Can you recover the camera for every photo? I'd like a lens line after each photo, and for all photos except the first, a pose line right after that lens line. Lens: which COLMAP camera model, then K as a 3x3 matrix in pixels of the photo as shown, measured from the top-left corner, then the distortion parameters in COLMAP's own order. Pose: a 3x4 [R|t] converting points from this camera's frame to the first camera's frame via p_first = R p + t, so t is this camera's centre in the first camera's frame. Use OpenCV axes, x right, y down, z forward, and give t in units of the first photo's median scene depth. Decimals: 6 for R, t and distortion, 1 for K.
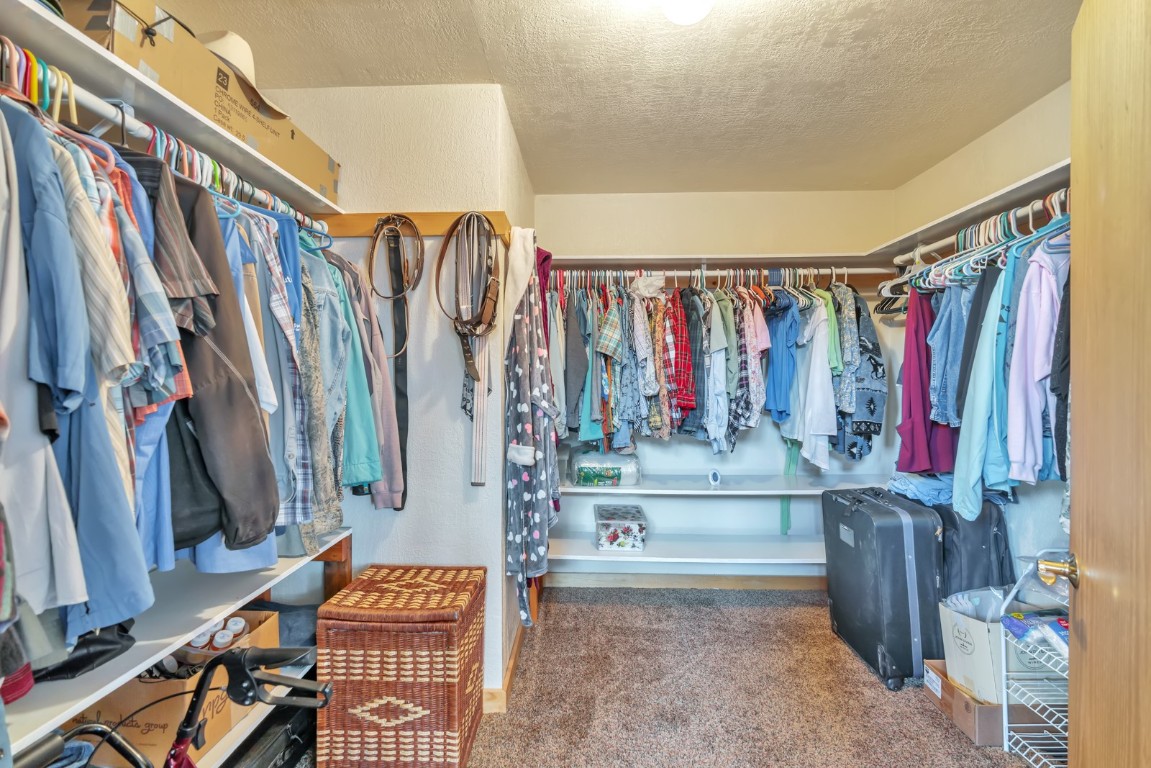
lens RADIAL K [[491.7, 0, 577.1], [0, 491.7, 378.0], [0, 0, 1]] dist [-0.001837, -0.000248]
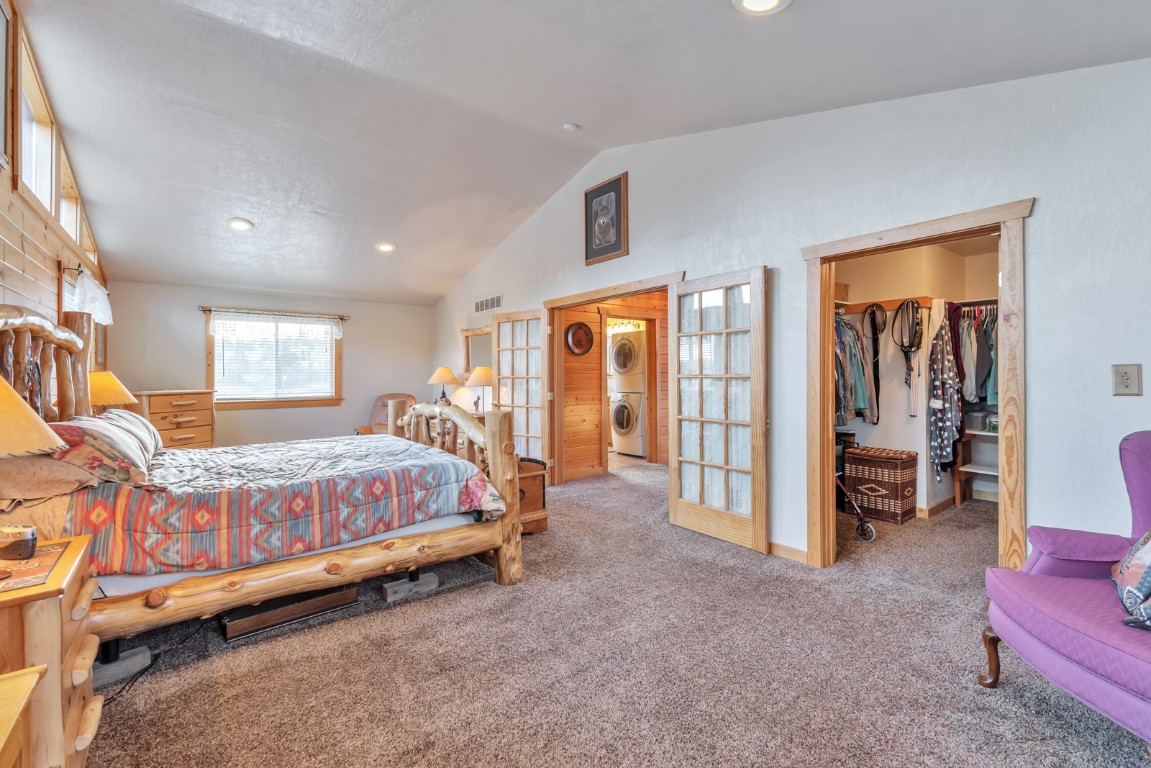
lens RADIAL K [[491.7, 0, 580.2], [0, 491.7, 373.8], [0, 0, 1]] dist [-0.001837, -0.000248]
pose [[0.638422, -0.001964, -0.769684, 0.567623], [0.005241, 0.999985, 0.001796, 0.006718], [0.769669, -0.005180, 0.638423, -1.650060]]
